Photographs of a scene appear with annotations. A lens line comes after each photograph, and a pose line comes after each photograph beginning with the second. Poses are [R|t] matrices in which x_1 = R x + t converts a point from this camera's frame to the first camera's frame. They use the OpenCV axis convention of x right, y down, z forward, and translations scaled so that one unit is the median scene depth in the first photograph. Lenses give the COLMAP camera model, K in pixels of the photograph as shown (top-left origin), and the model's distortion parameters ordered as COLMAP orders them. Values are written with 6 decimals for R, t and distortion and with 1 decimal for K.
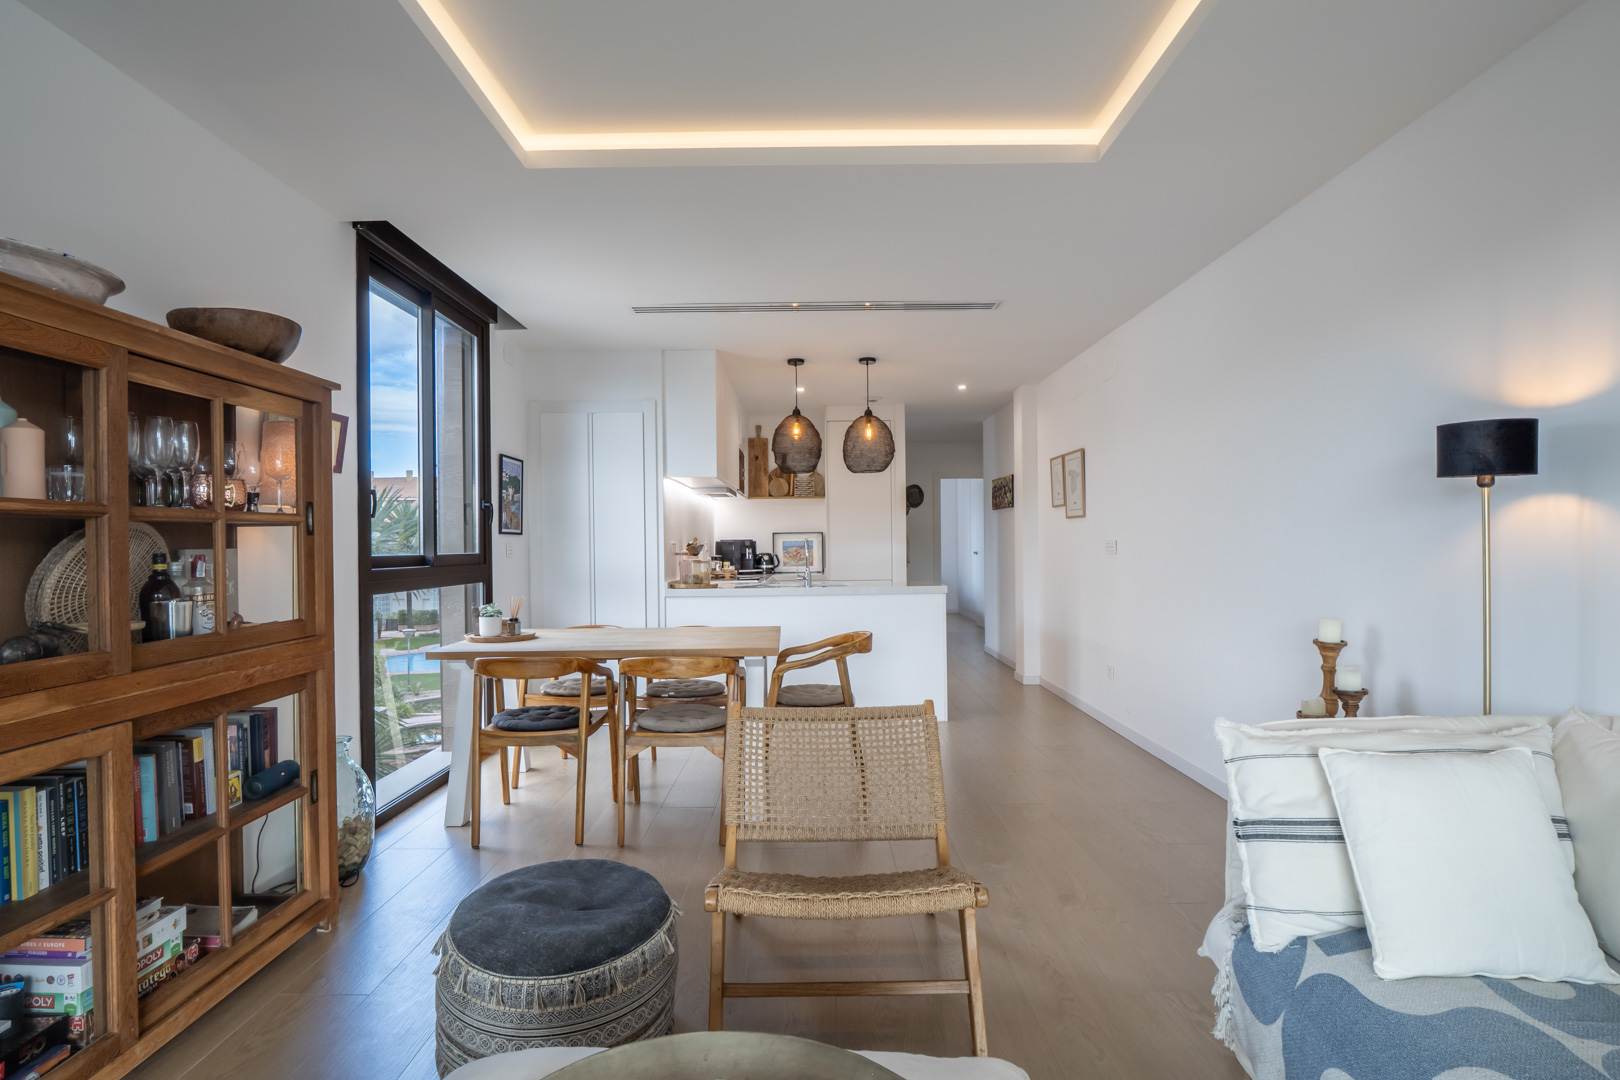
lens RADIAL K [[794.9, 0, 811.3], [0, 794.9, 538.9], [0, 0, 1]] dist [-0.003116, -0.005349]
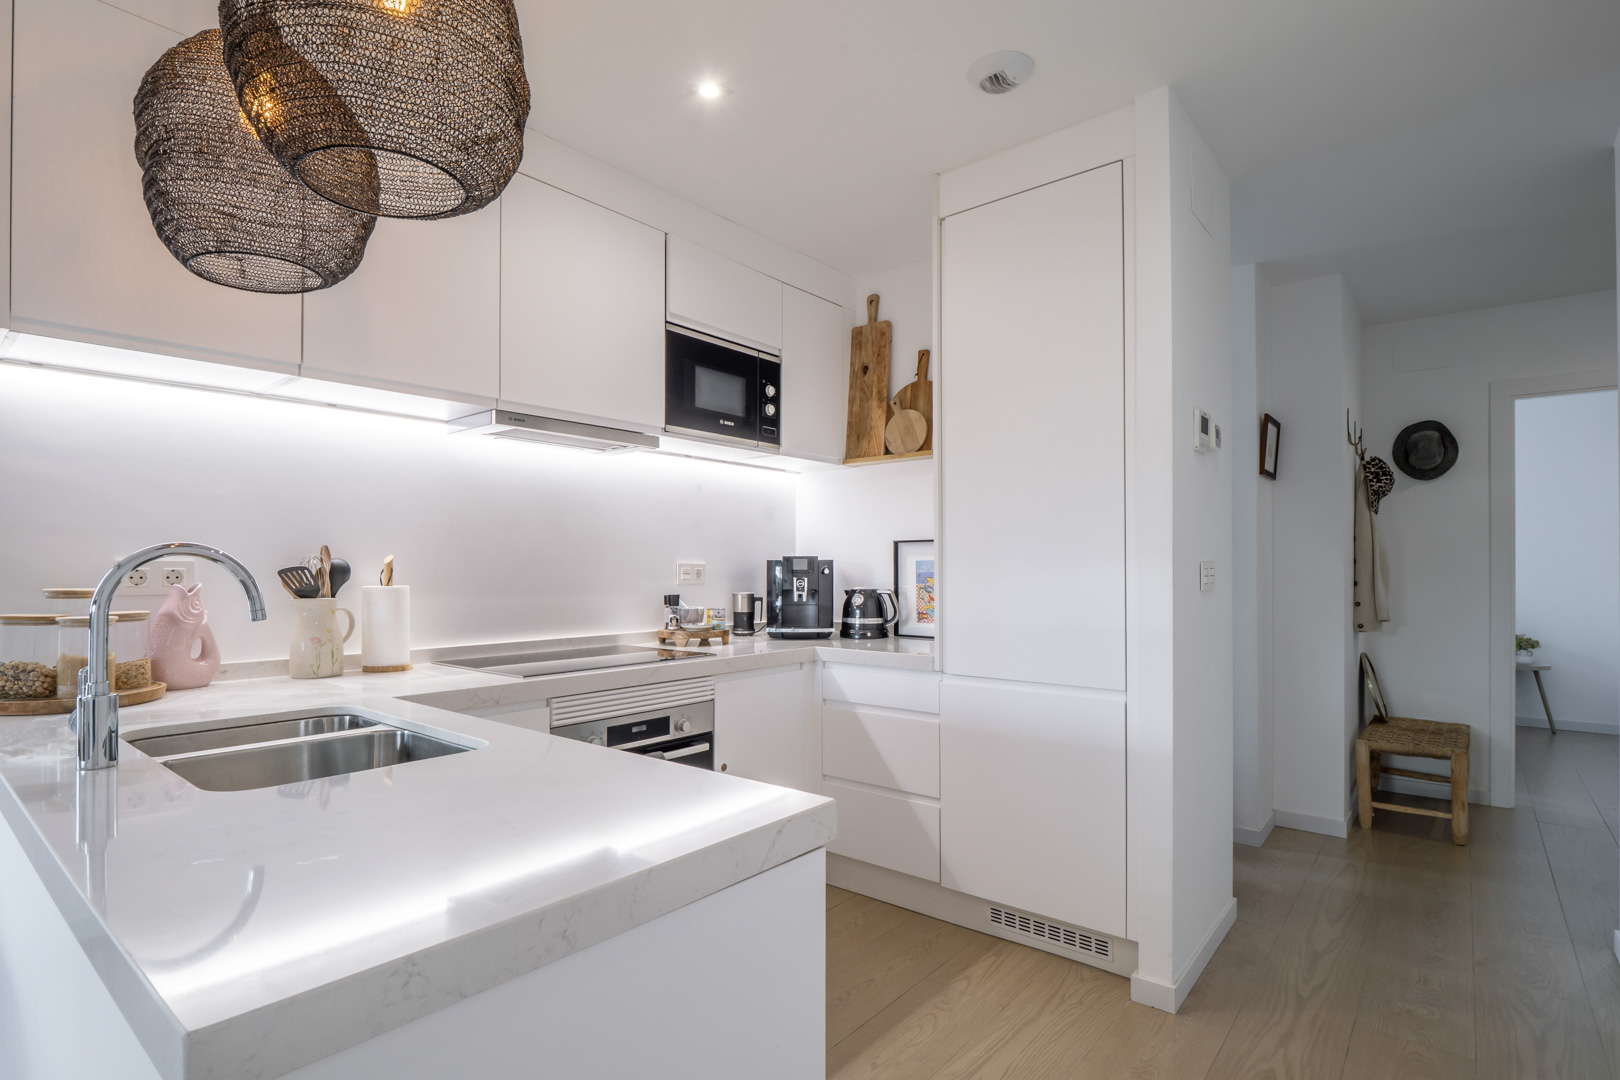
lens RADIAL K [[794.9, 0, 811.3], [0, 794.9, 562.0], [0, 0, 1]] dist [-0.003116, -0.005349]
pose [[0.776037, -0.001707, -0.630685, 0.219689], [-0.001628, 0.999988, -0.004709, 0.006595], [0.630686, 0.004681, 0.776024, 0.778678]]
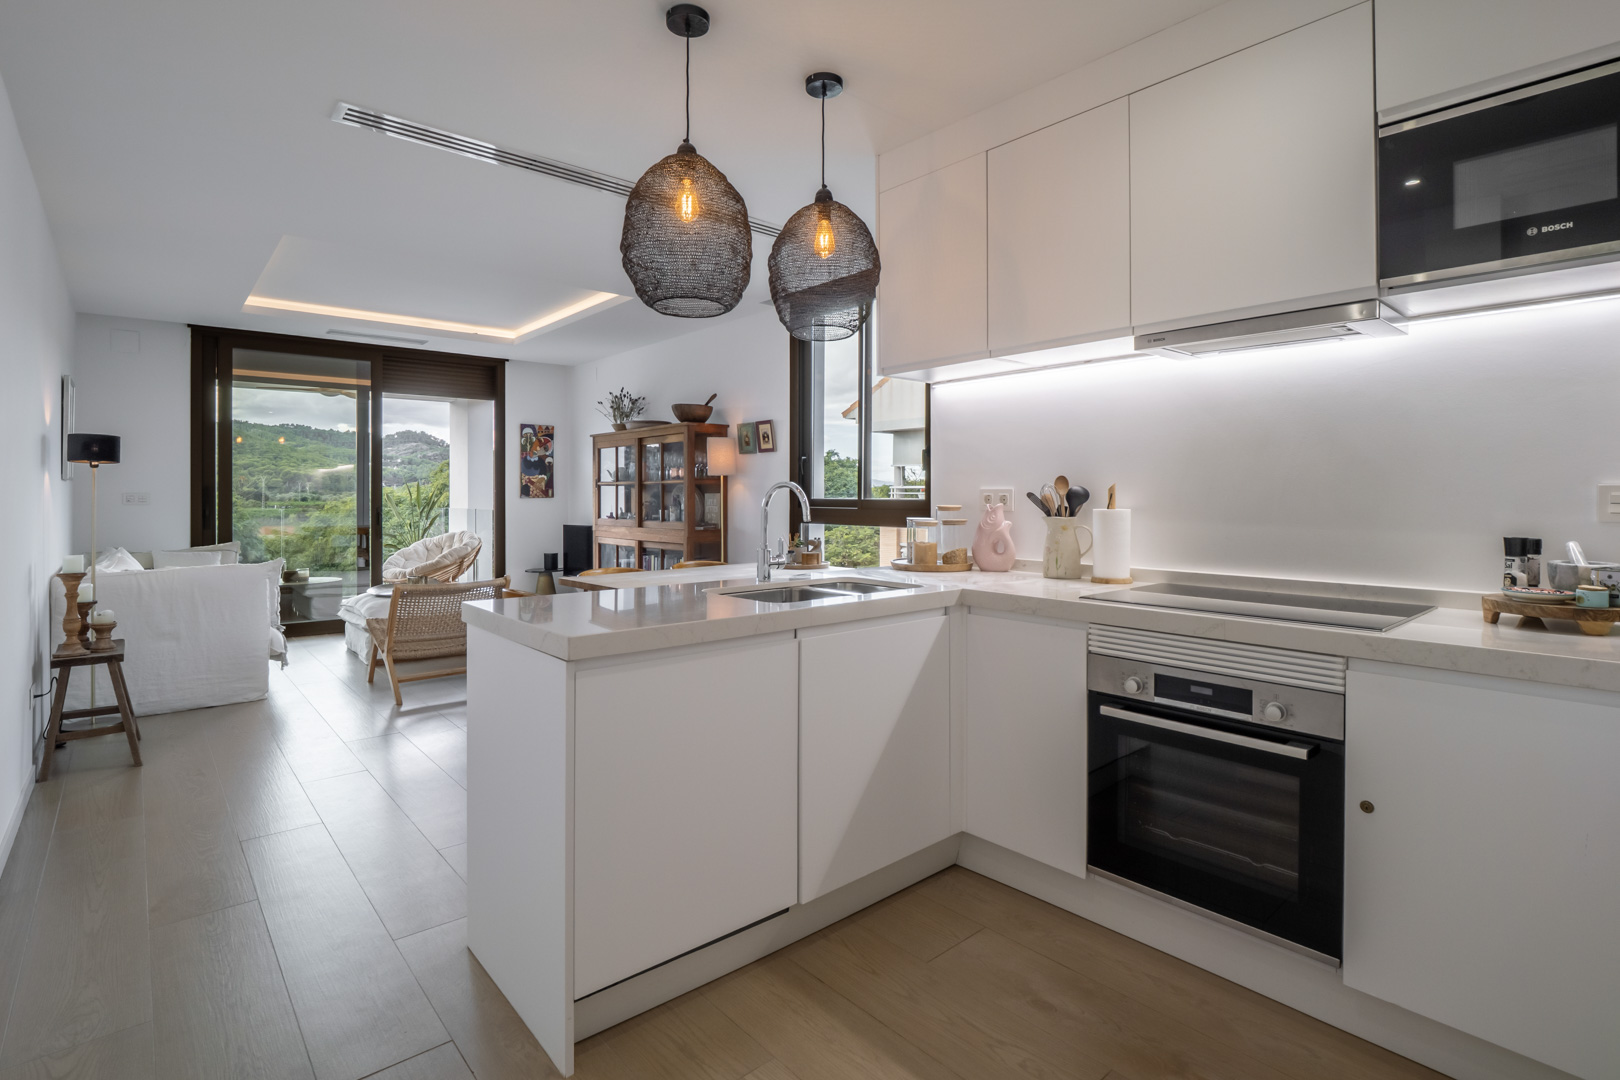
lens RADIAL K [[794.9, 0, 796.3], [0, 794.9, 492.9], [0, 0, 1]] dist [-0.003116, -0.005349]
pose [[-0.760071, 0.002109, -0.649837, 0.228485], [0.003120, 0.999995, -0.000404, 0.006997], [0.649833, -0.002334, -0.760074, 0.973939]]
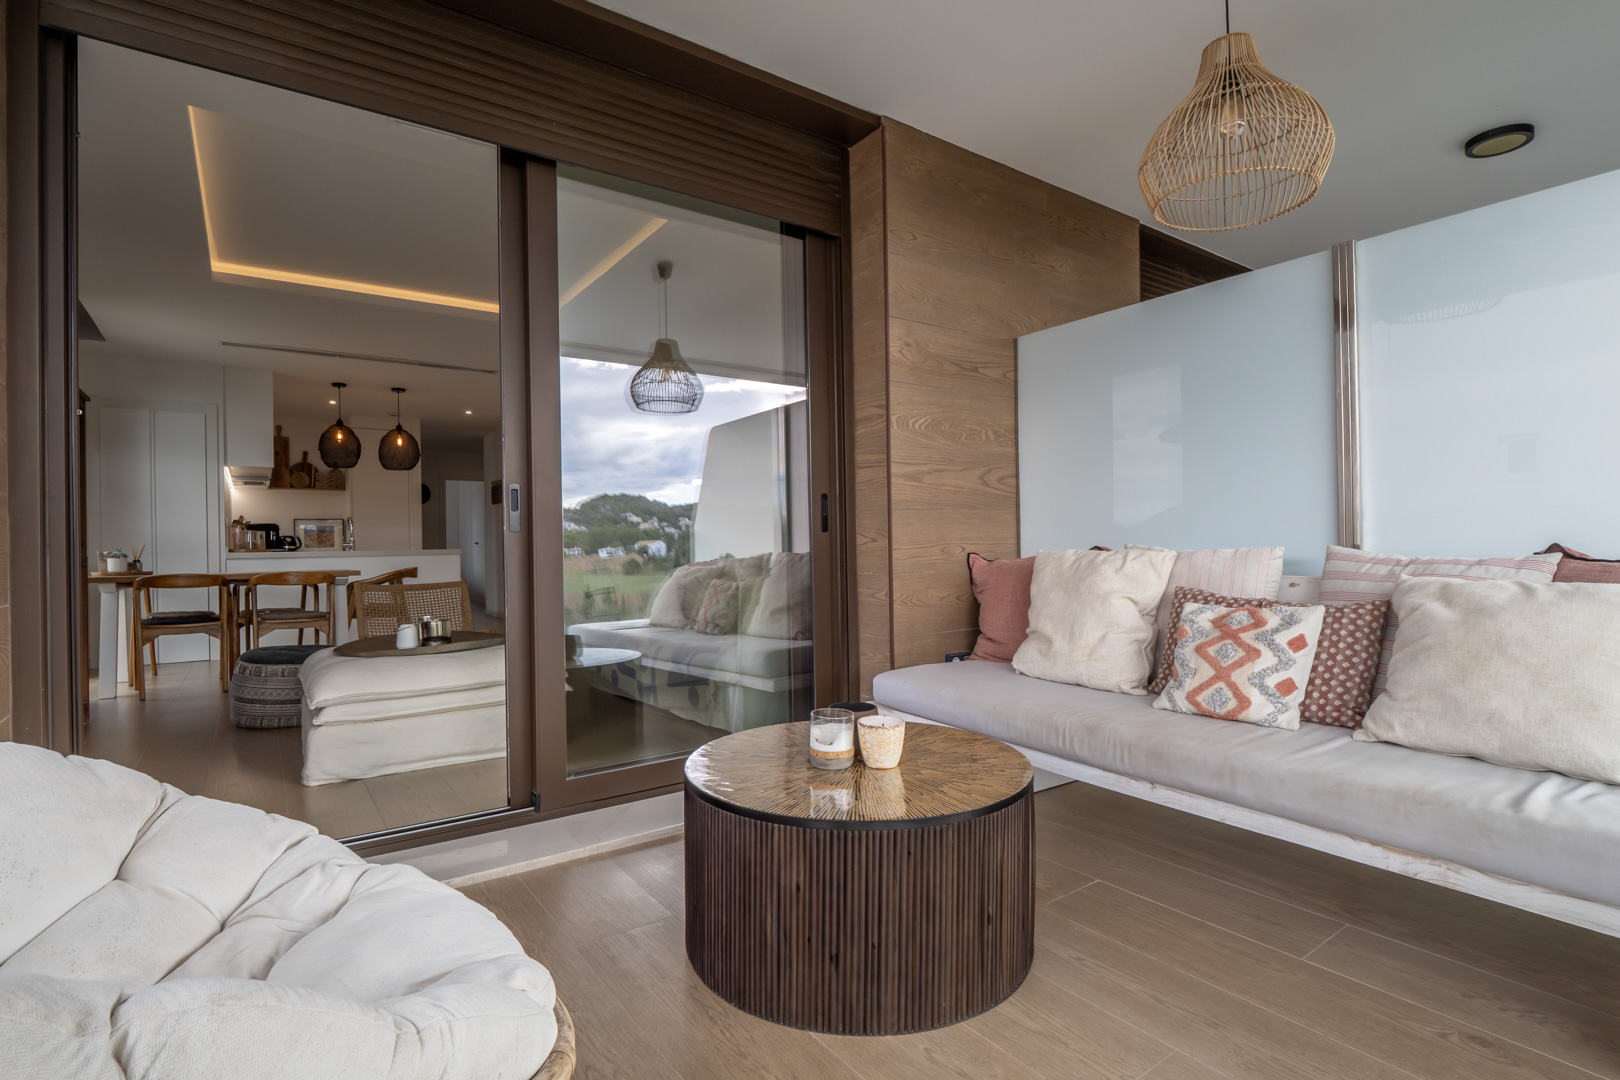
lens RADIAL K [[794.9, 0, 806.8], [0, 794.9, 545.9], [0, 0, 1]] dist [-0.003116, -0.005349]
pose [[0.823338, -0.003321, 0.567542, -0.107783], [0.006046, 0.999977, -0.002920, 0.048028], [-0.567519, 0.005835, 0.823340, -0.457674]]
